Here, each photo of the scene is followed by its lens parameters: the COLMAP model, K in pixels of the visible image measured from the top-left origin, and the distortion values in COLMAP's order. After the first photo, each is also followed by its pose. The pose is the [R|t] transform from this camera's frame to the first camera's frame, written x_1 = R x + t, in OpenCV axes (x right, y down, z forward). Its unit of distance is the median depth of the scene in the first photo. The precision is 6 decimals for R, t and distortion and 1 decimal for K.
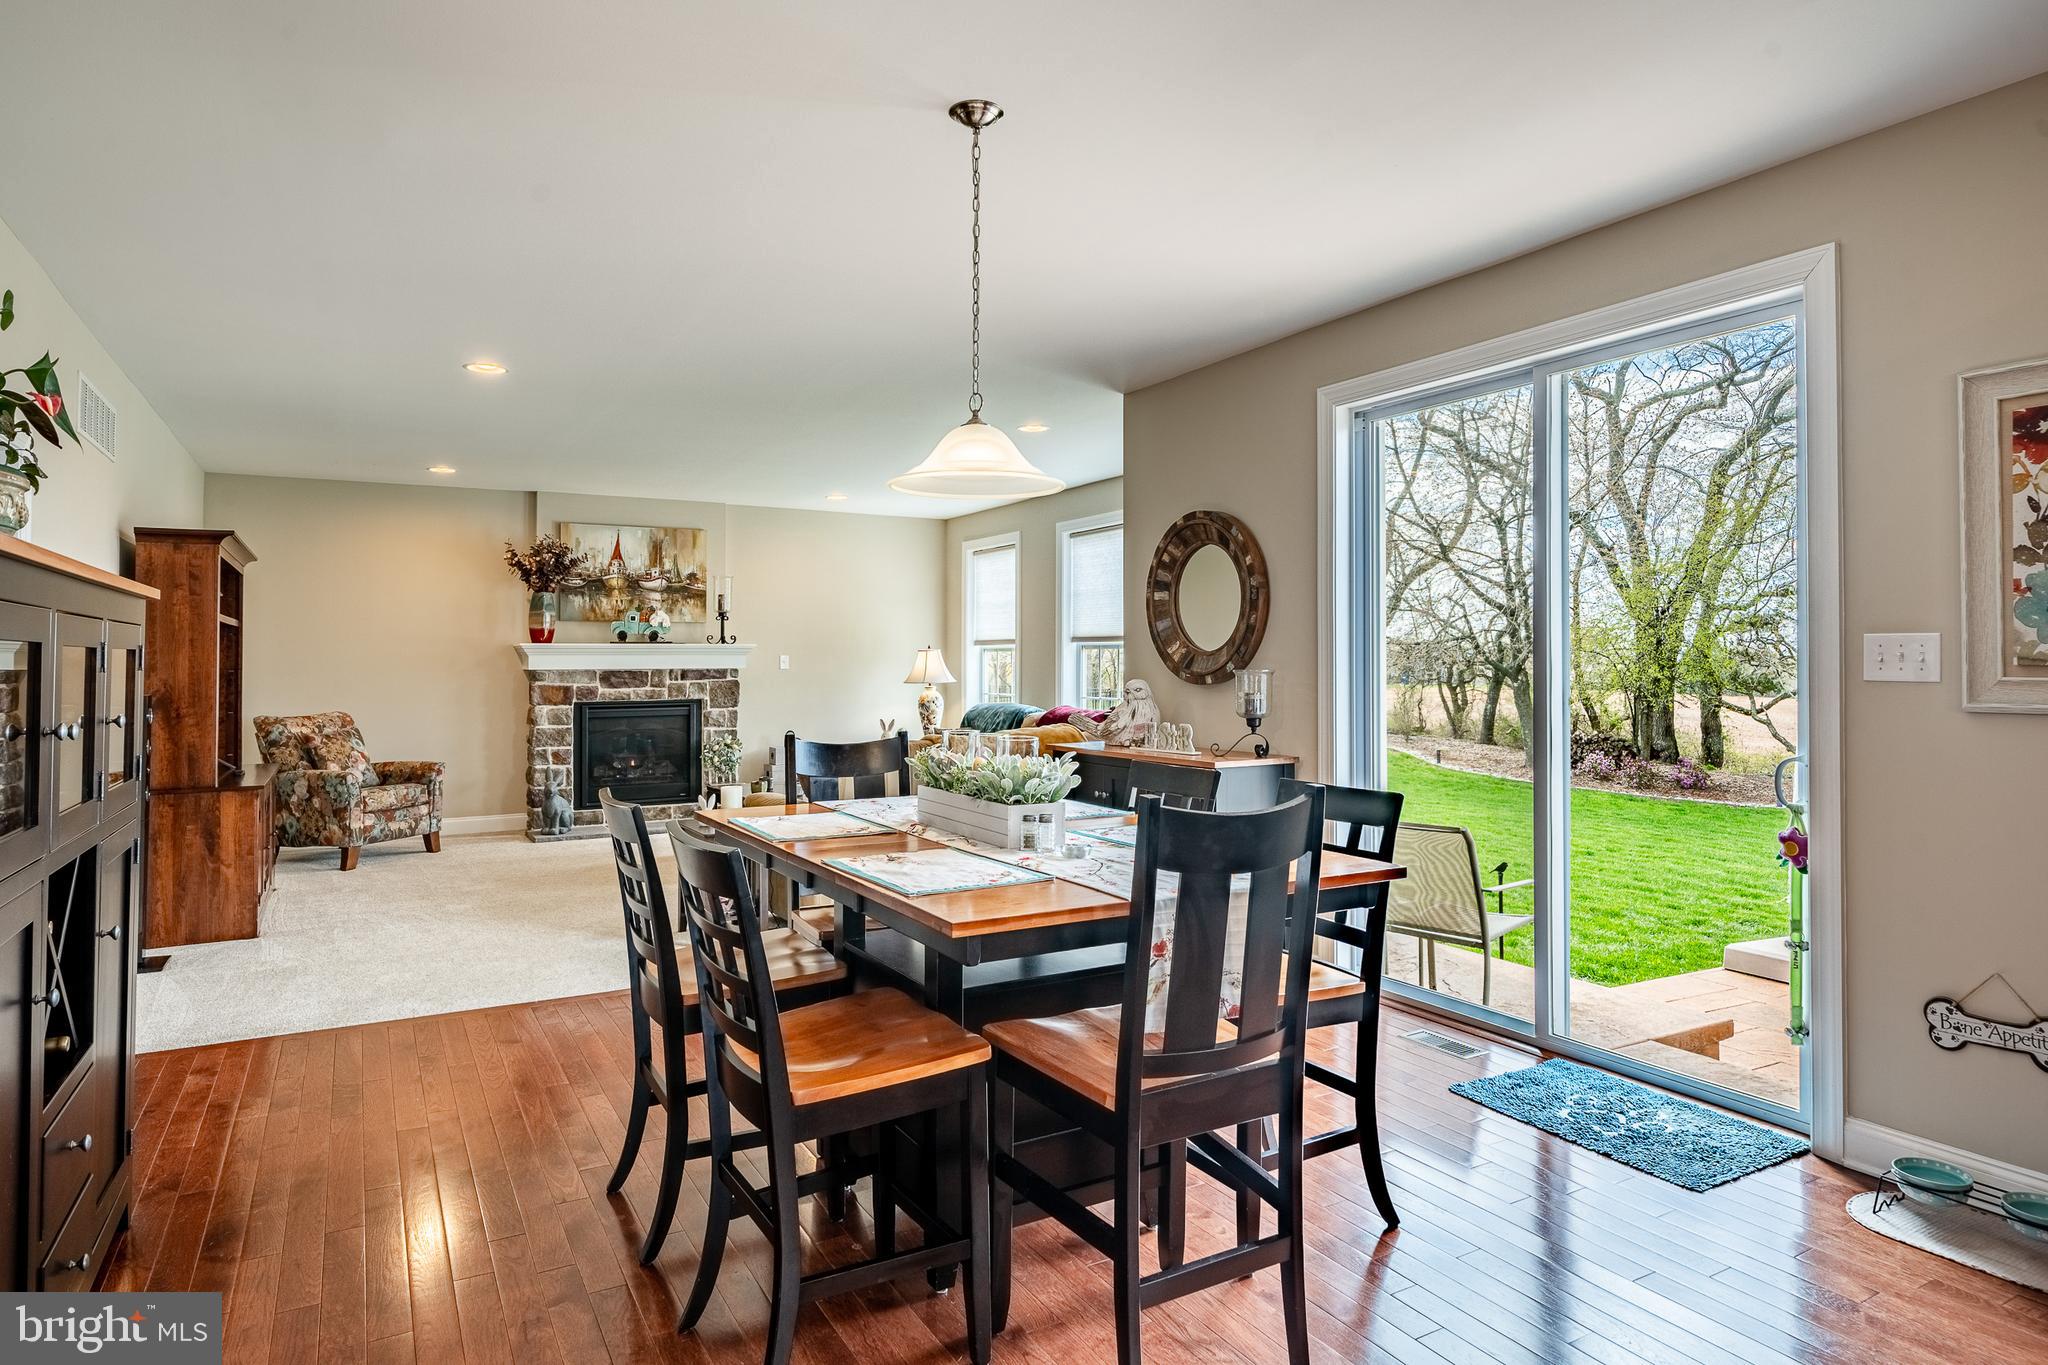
lens RADIAL K [[1154.1, 0, 1011.2], [0, 1154.1, 634.0], [0, 0, 1]] dist [-0.006417, -0.000464]
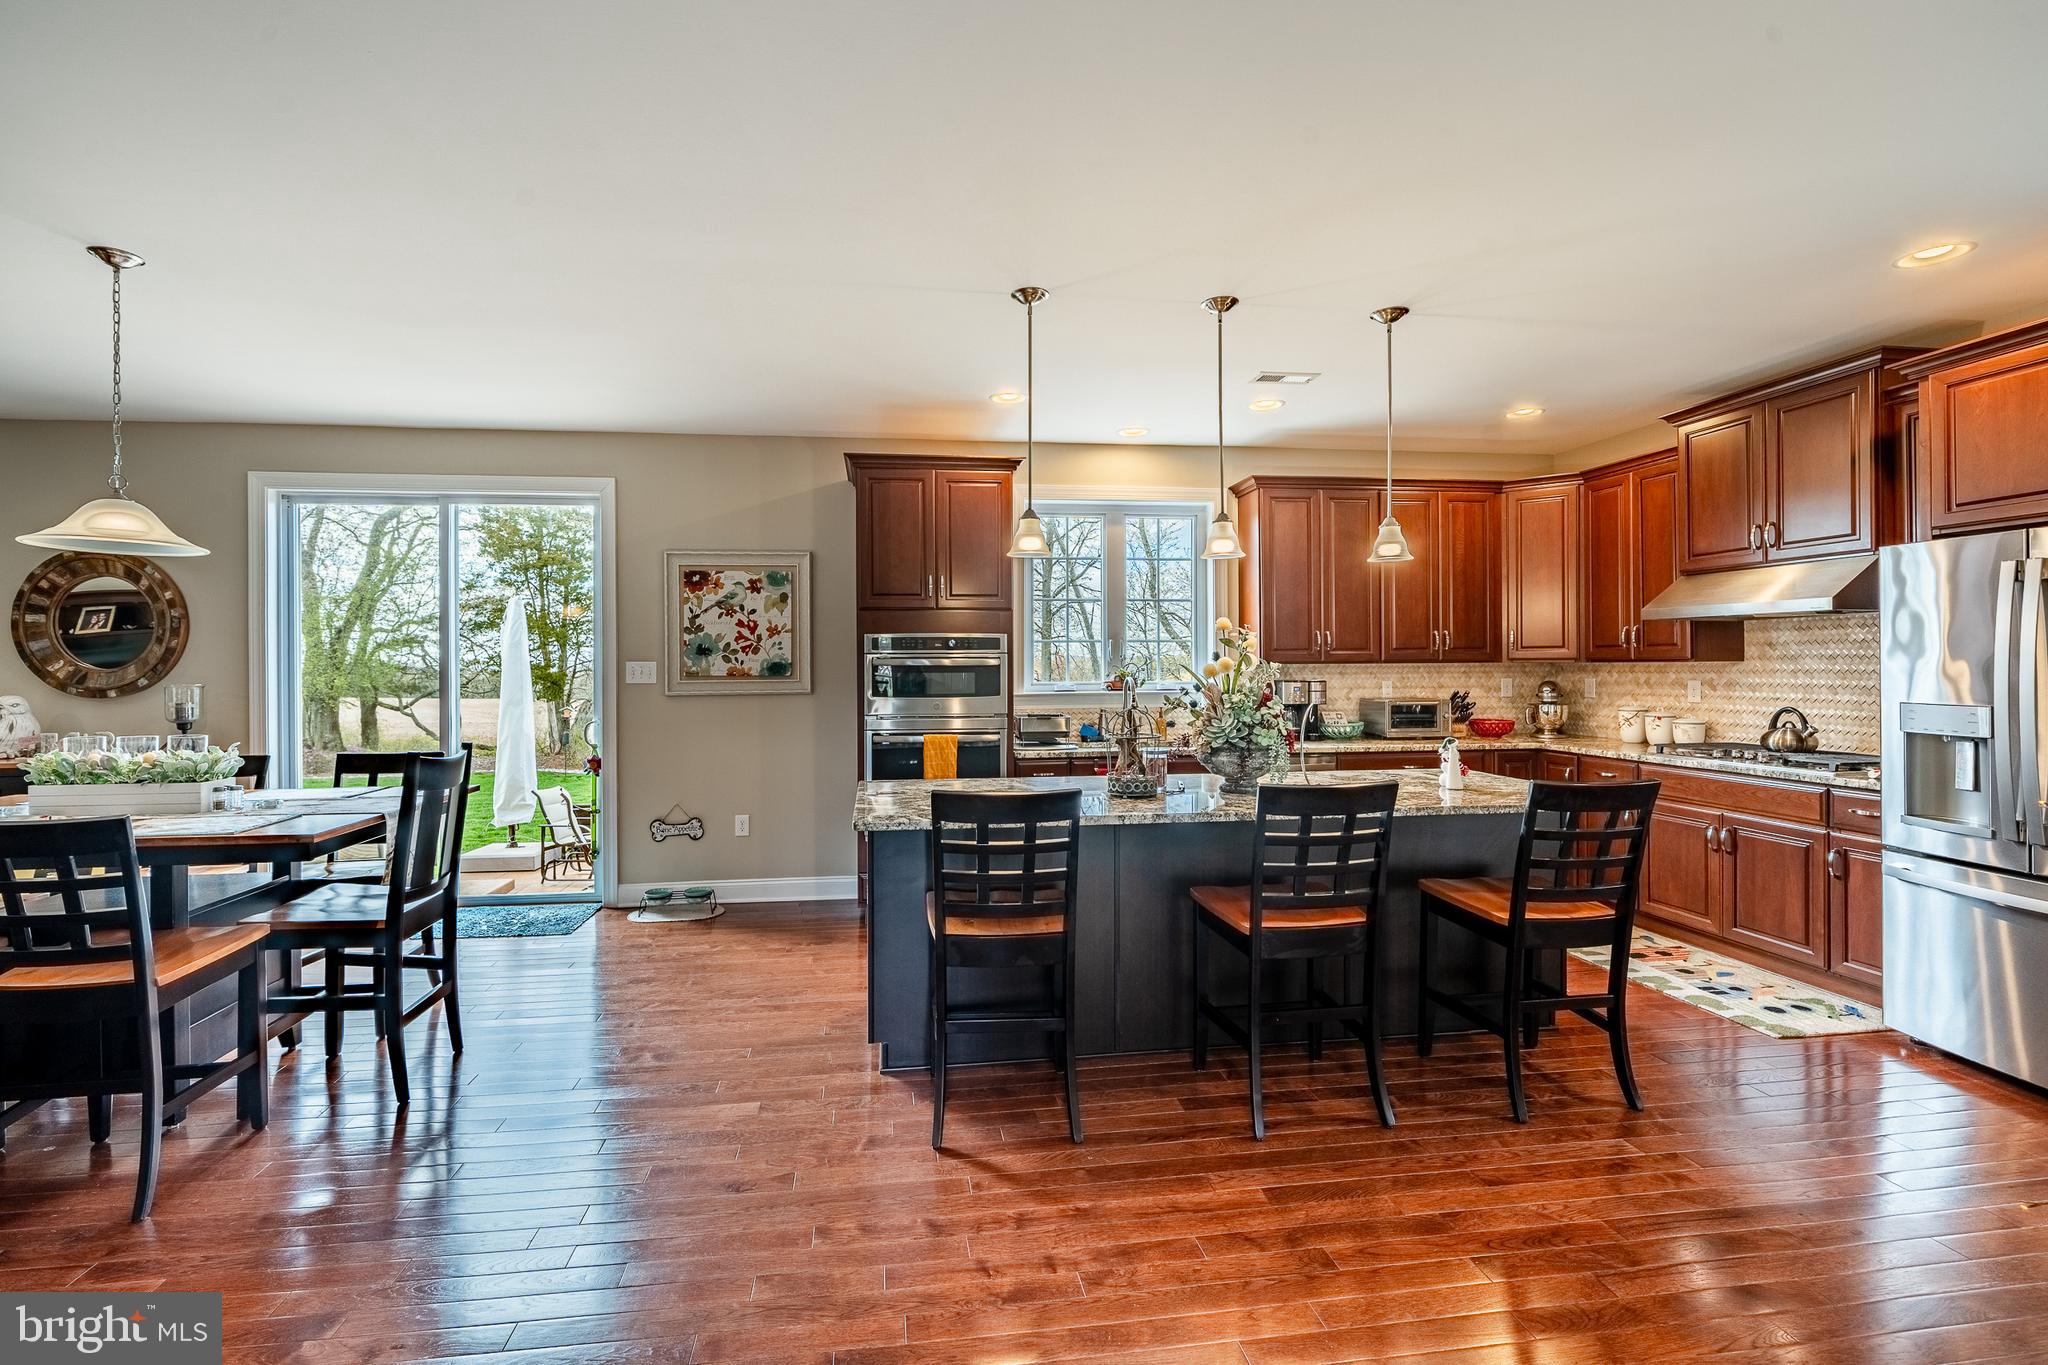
lens RADIAL K [[901.1, 0, 982.6], [0, 901.1, 666.2], [0, 0, 1]] dist [-0.000592, -0.000207]
pose [[0.387319, -0.002457, 0.921942, -0.204894], [-0.016129, 0.999825, 0.009440, -0.006948], [-0.921805, -0.018526, 0.387212, -0.101621]]
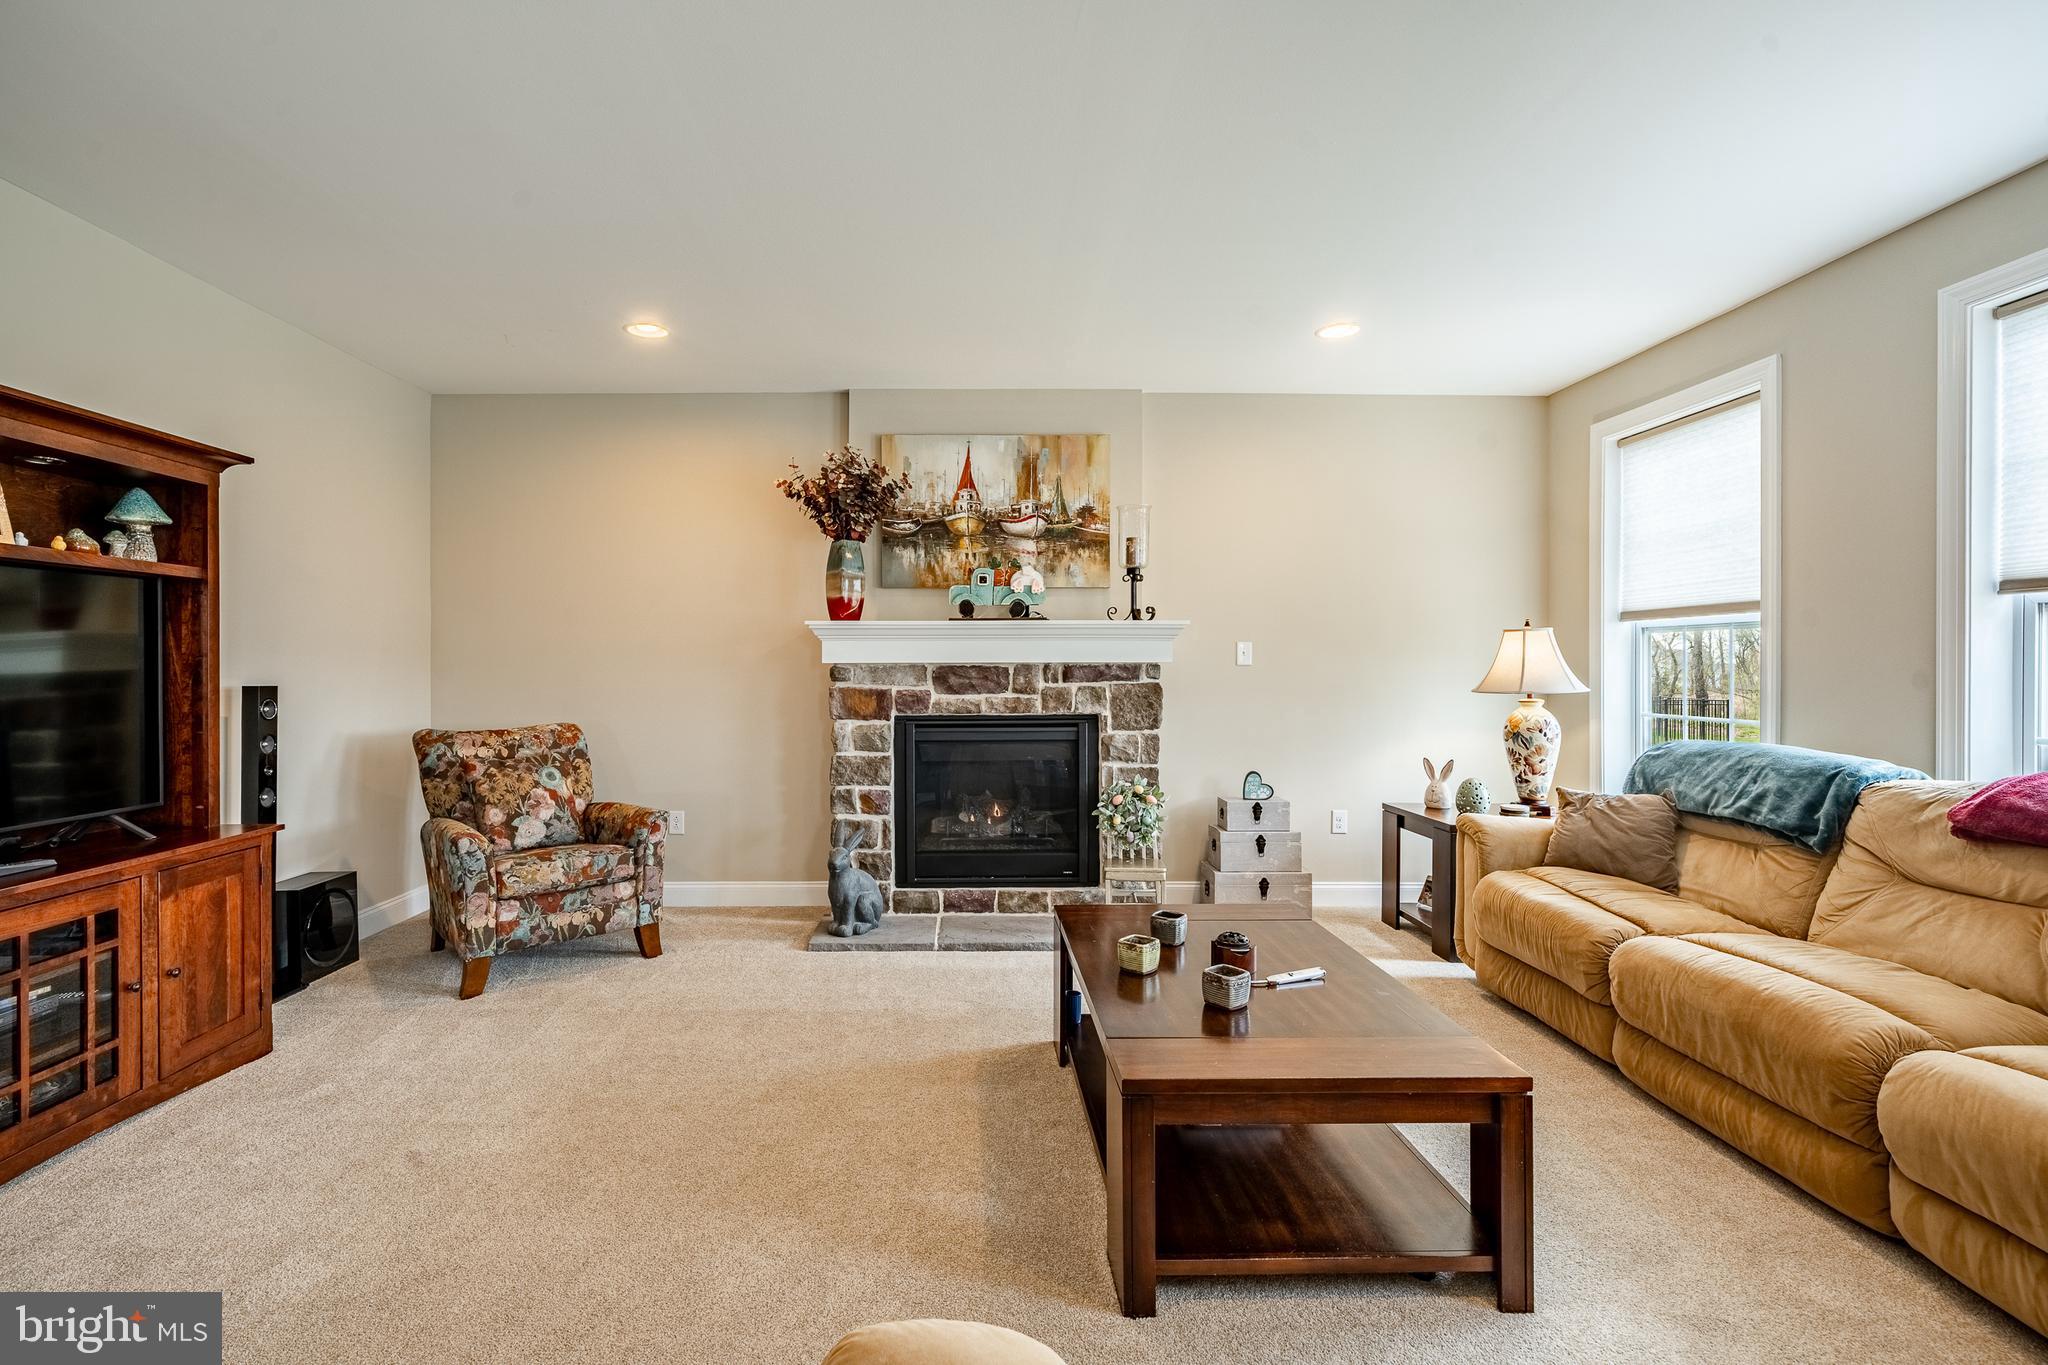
lens RADIAL K [[947.5, 0, 974.6], [0, 947.5, 665.1], [0, 0, 1]] dist [-0.001613, 0.001760]
pose [[0.871484, 0.003213, -0.490413, -0.098553], [0.008835, 0.999713, 0.022250, 0.023037], [0.490344, -0.023723, 0.871206, 0.636537]]
